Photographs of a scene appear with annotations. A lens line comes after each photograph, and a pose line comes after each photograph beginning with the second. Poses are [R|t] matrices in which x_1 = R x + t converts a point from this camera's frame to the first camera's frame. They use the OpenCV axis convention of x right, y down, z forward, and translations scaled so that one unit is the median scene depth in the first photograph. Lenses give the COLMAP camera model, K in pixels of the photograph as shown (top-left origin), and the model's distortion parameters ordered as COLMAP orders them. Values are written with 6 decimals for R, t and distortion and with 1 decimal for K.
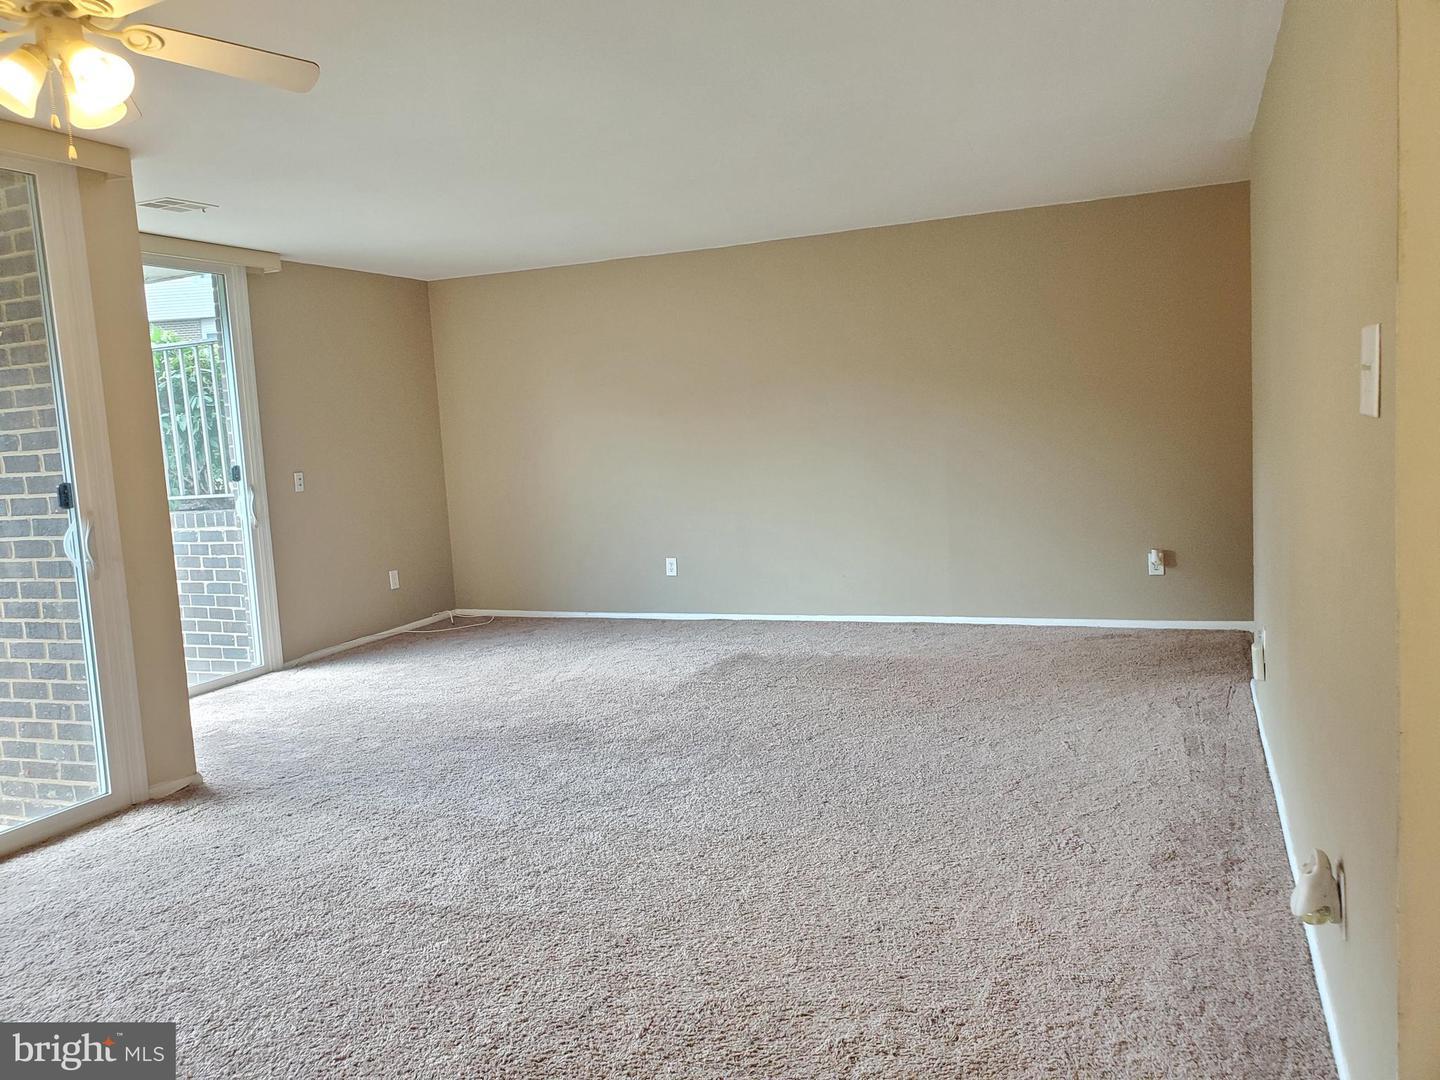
lens RADIAL K [[1120.1, 0, 720.0], [0, 1120.1, 540.0], [0, 0, 1]] dist [-0.032440, 0.053973]
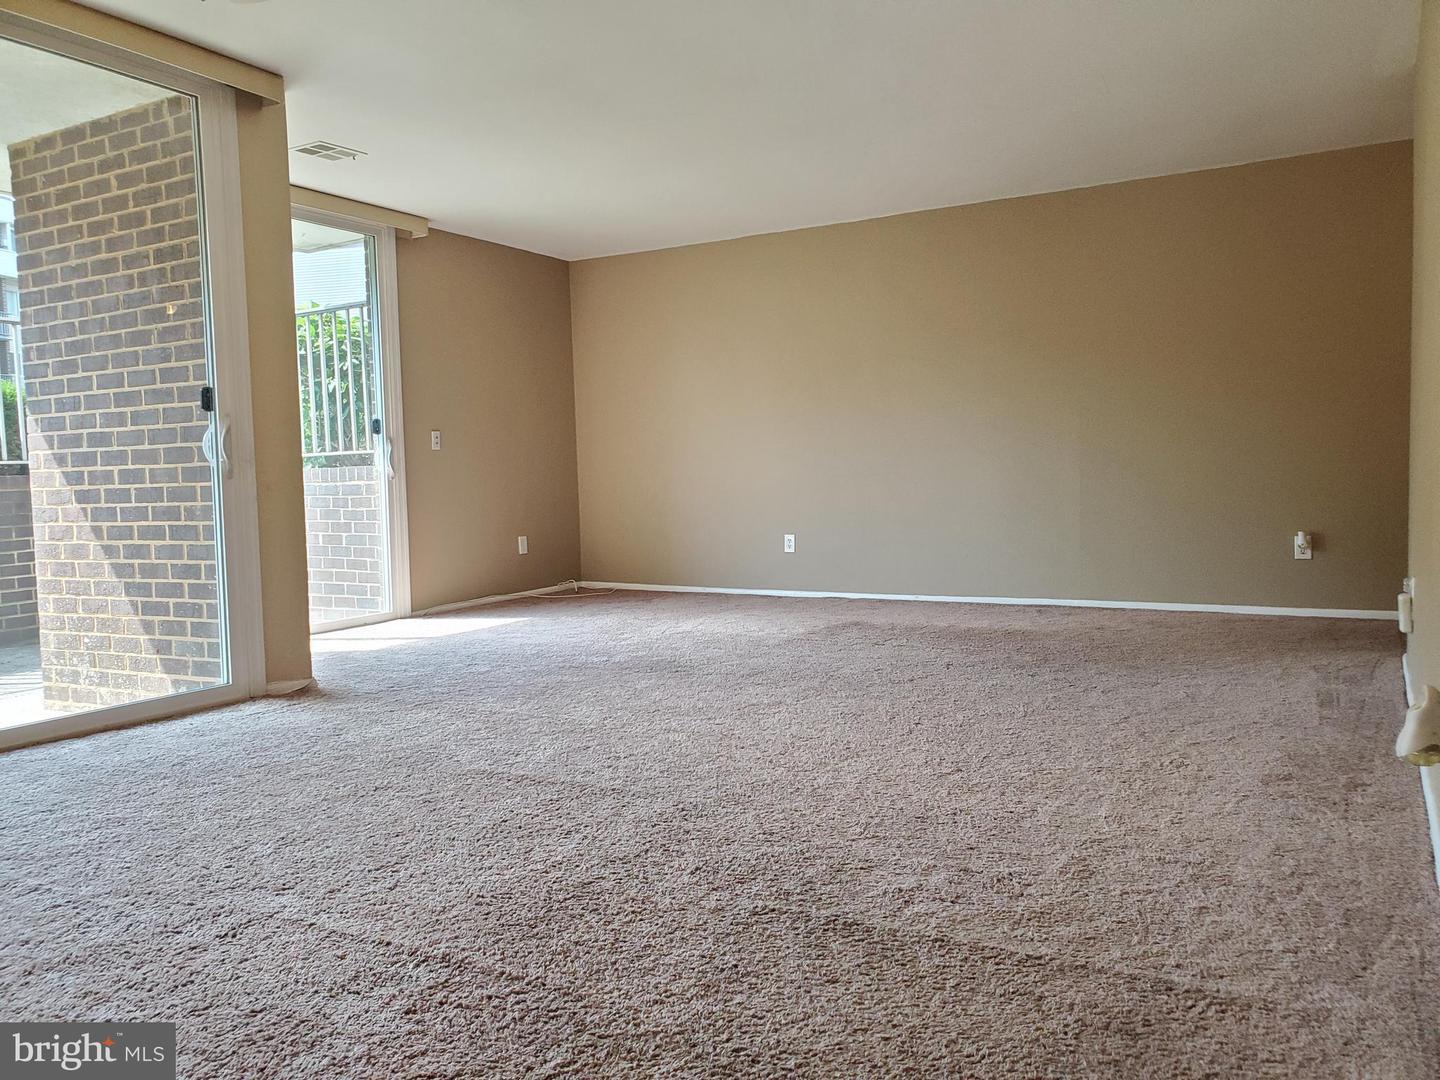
lens RADIAL K [[1120.1, 0, 720.0], [0, 1120.1, 540.0], [0, 0, 1]] dist [-0.032440, 0.053973]
pose [[0.990901, 0.039510, -0.128660, 0.038033], [-0.044140, 0.998469, -0.033342, 0.104421], [0.127146, 0.038717, 0.991128, 0.012475]]
